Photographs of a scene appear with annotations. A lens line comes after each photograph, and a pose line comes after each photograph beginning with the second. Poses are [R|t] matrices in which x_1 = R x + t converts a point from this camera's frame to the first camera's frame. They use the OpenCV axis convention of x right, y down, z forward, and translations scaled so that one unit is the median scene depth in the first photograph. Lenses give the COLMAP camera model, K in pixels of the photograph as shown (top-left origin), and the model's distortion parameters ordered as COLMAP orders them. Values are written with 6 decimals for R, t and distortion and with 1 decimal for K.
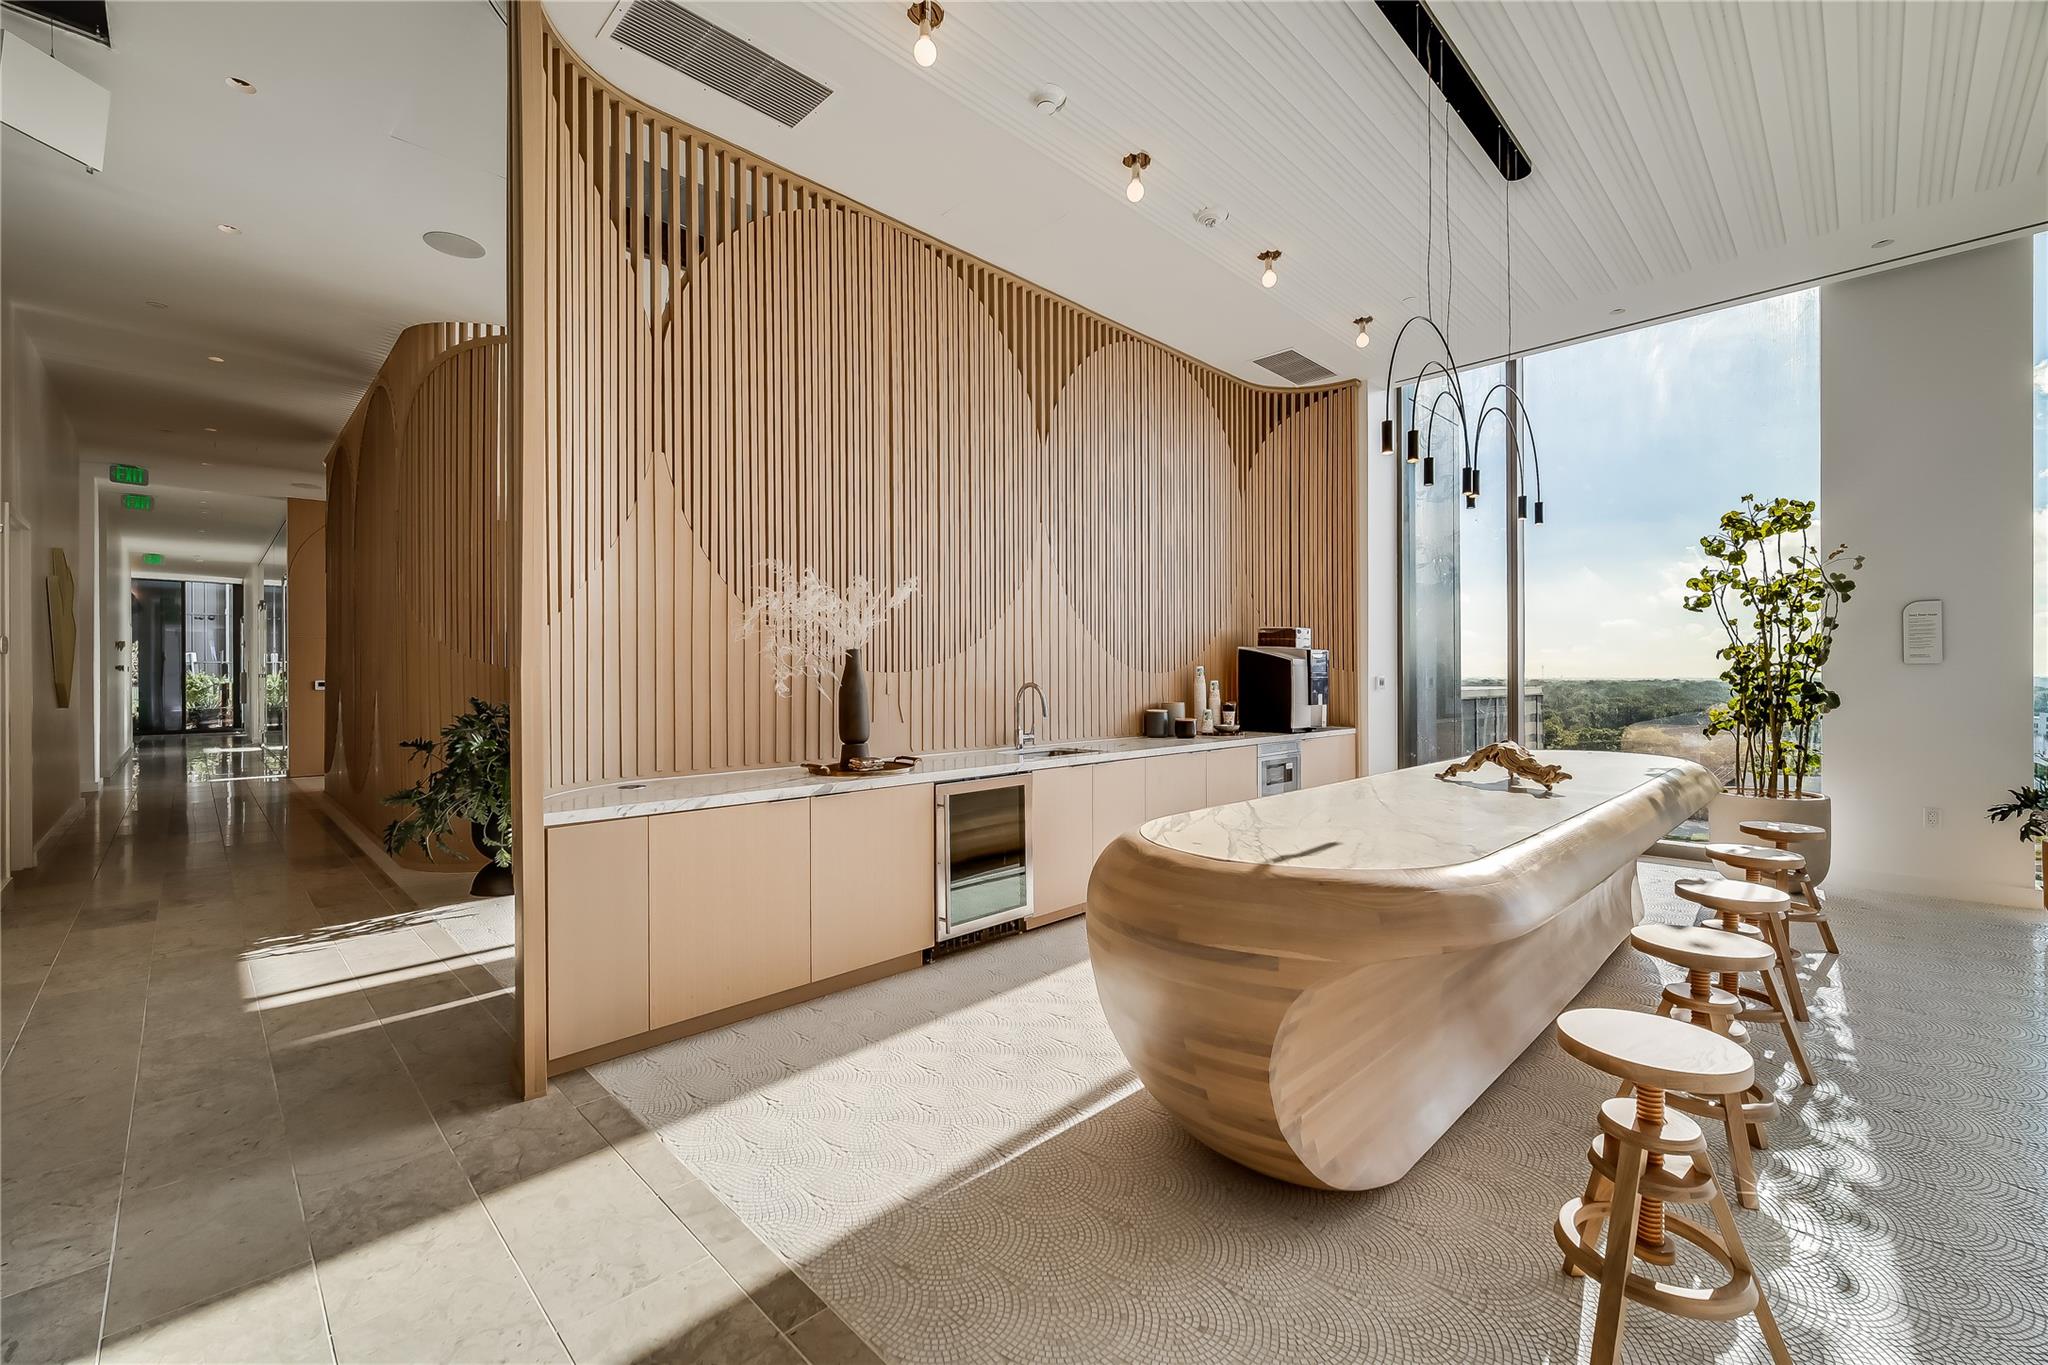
lens RADIAL K [[843.9, 0, 1028.2], [0, 843.9, 675.0], [0, 0, 1]] dist [-0.001402, 0.000345]
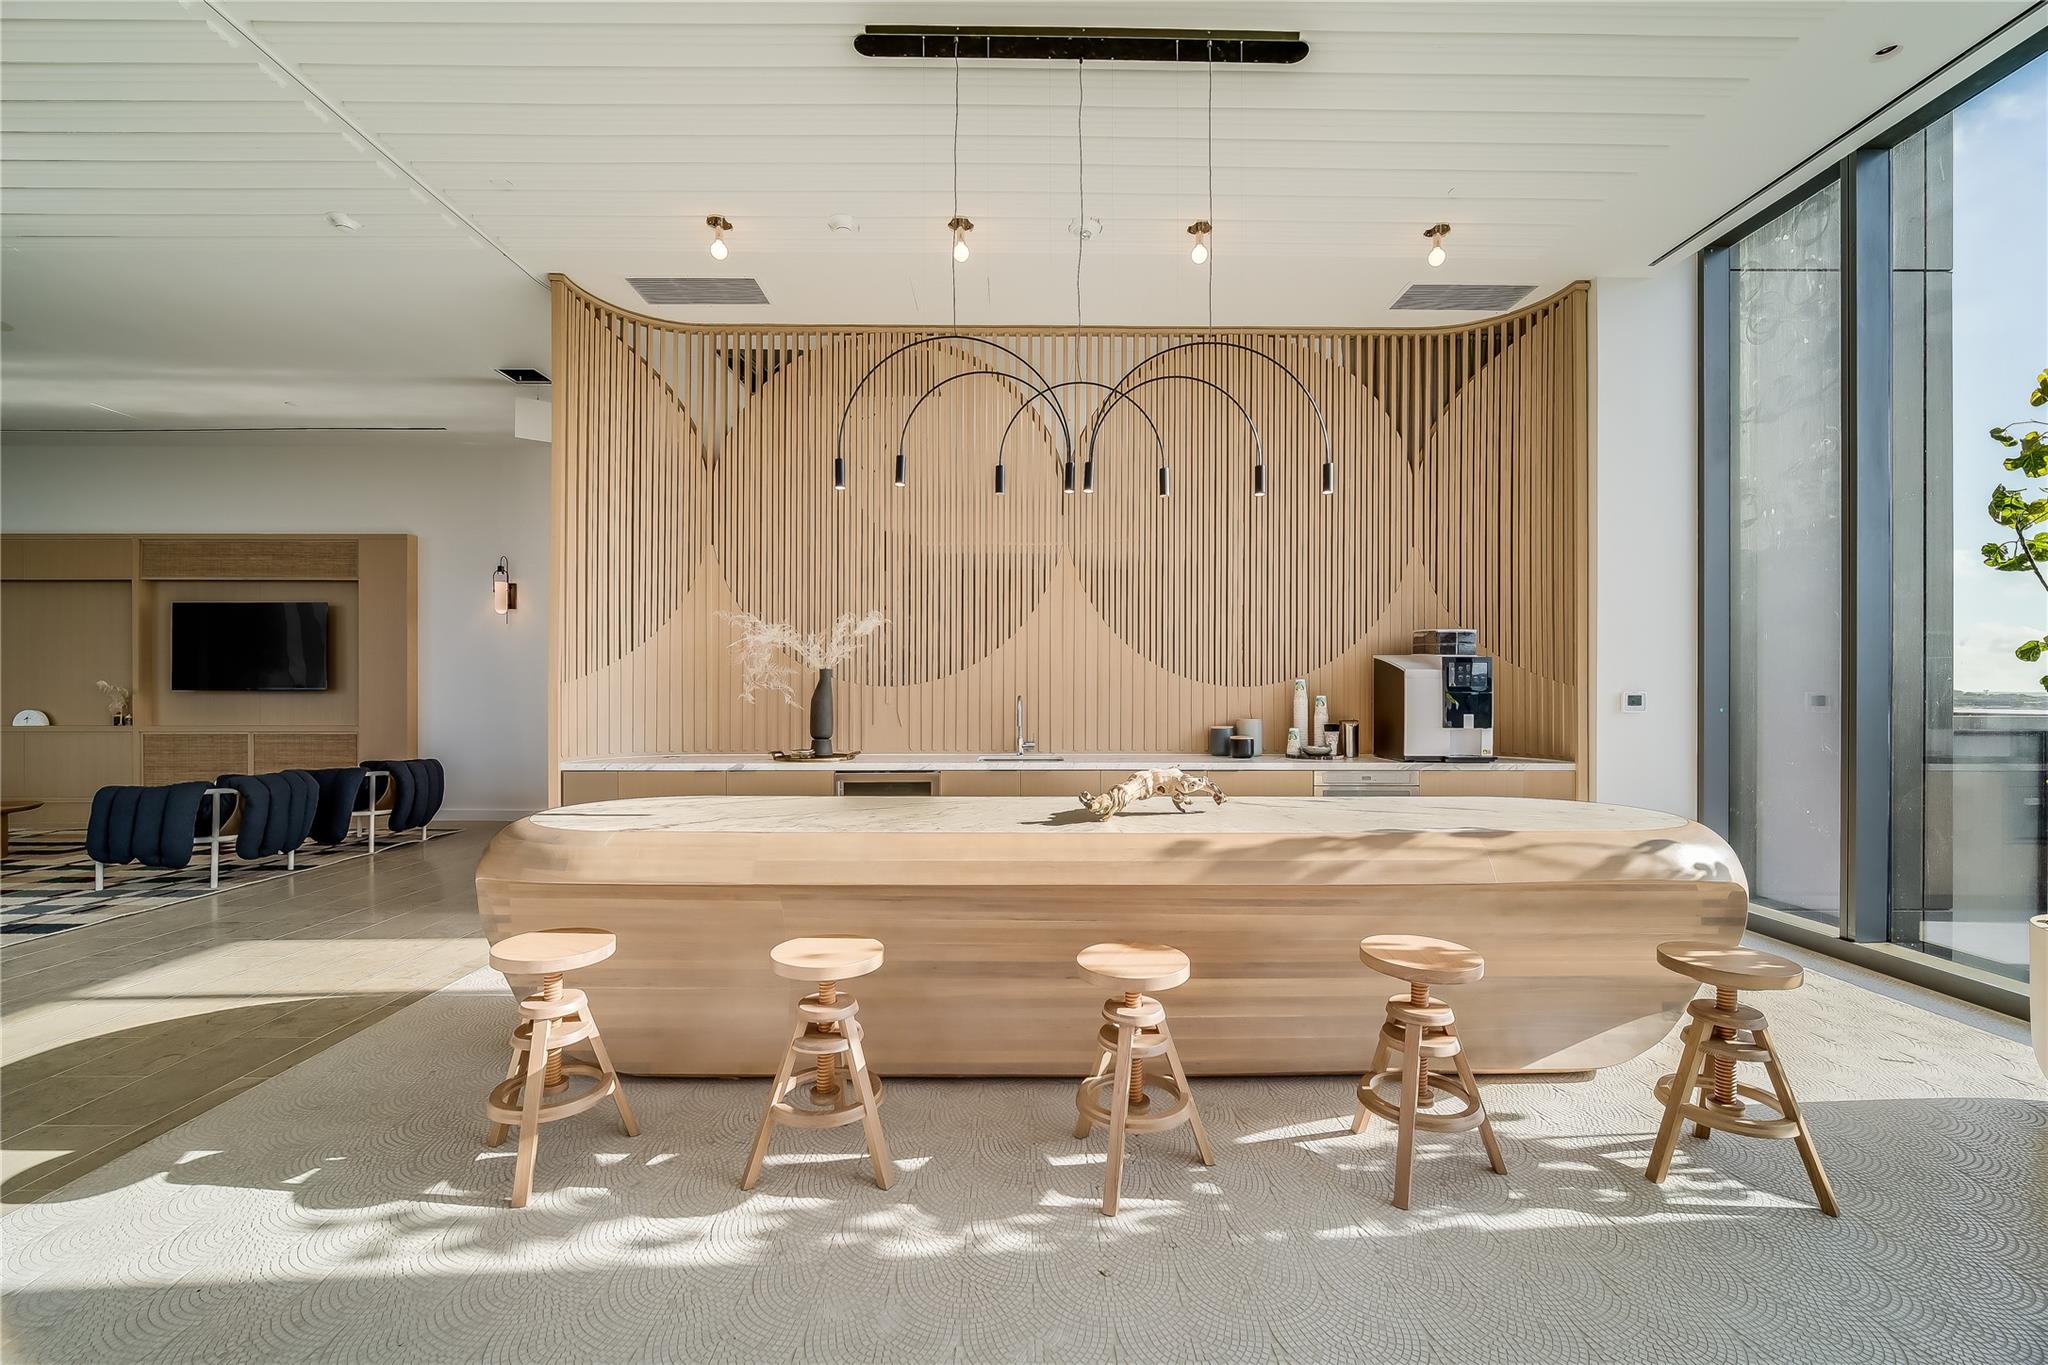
lens RADIAL K [[843.9, 0, 1026.6], [0, 843.9, 690.5], [0, 0, 1]] dist [-0.001402, 0.000345]
pose [[0.708742, 0.001837, -0.705465, 0.857797], [-0.001235, 0.999998, 0.001364, 0.000587], [0.705466, -0.000095, 0.708744, 0.234305]]
